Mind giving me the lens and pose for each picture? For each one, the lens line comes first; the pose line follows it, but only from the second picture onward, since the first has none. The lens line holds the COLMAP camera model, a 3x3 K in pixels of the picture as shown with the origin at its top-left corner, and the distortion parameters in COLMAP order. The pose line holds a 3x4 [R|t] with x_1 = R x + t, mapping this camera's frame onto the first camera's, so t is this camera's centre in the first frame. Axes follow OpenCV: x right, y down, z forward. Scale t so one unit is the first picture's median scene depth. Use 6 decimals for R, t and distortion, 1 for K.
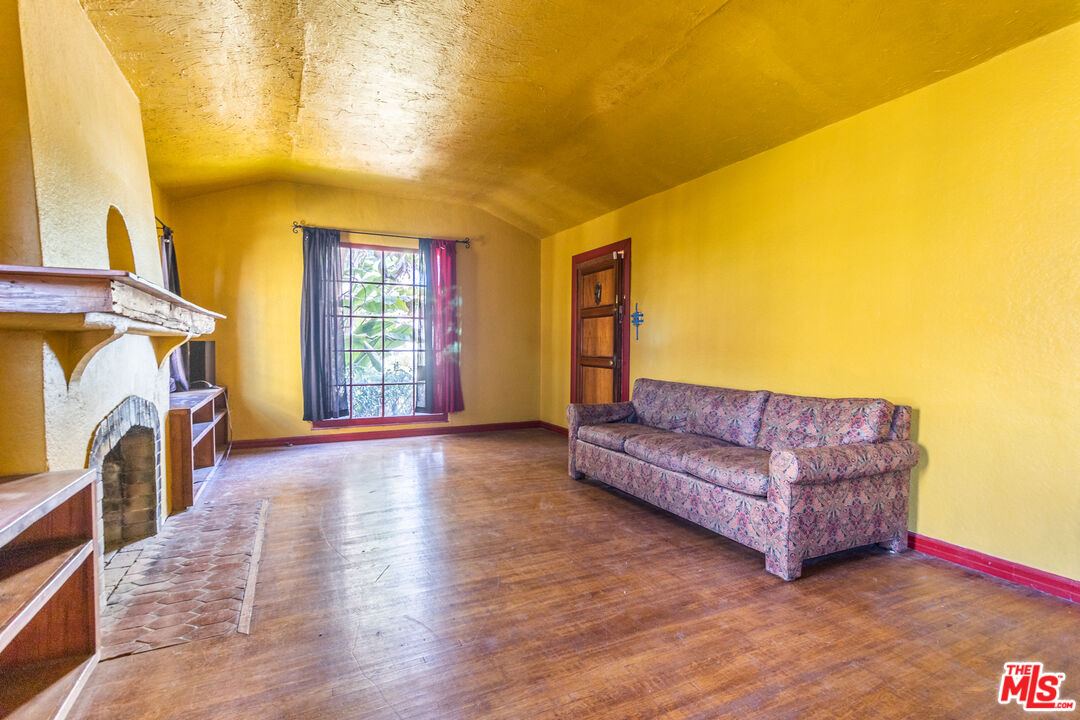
lens RADIAL K [[515.3, 0, 540.0], [0, 515.3, 360.0], [0, 0, 1]] dist [-0.001048, 0.000545]
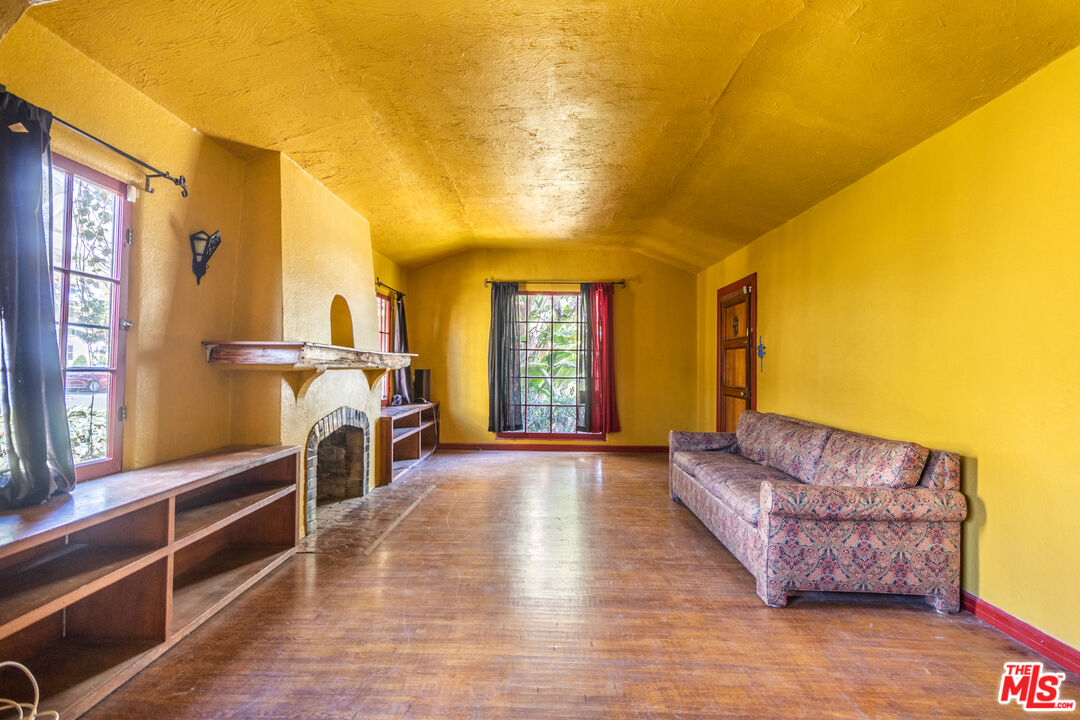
lens RADIAL K [[502.7, 0, 537.0], [0, 502.7, 354.7], [0, 0, 1]] dist [-0.001365, 0.000838]
pose [[0.892060, -0.004664, -0.451893, 0.357289], [-0.020147, 0.998542, -0.050077, -0.021524], [0.451467, 0.053776, 0.890666, -0.121716]]
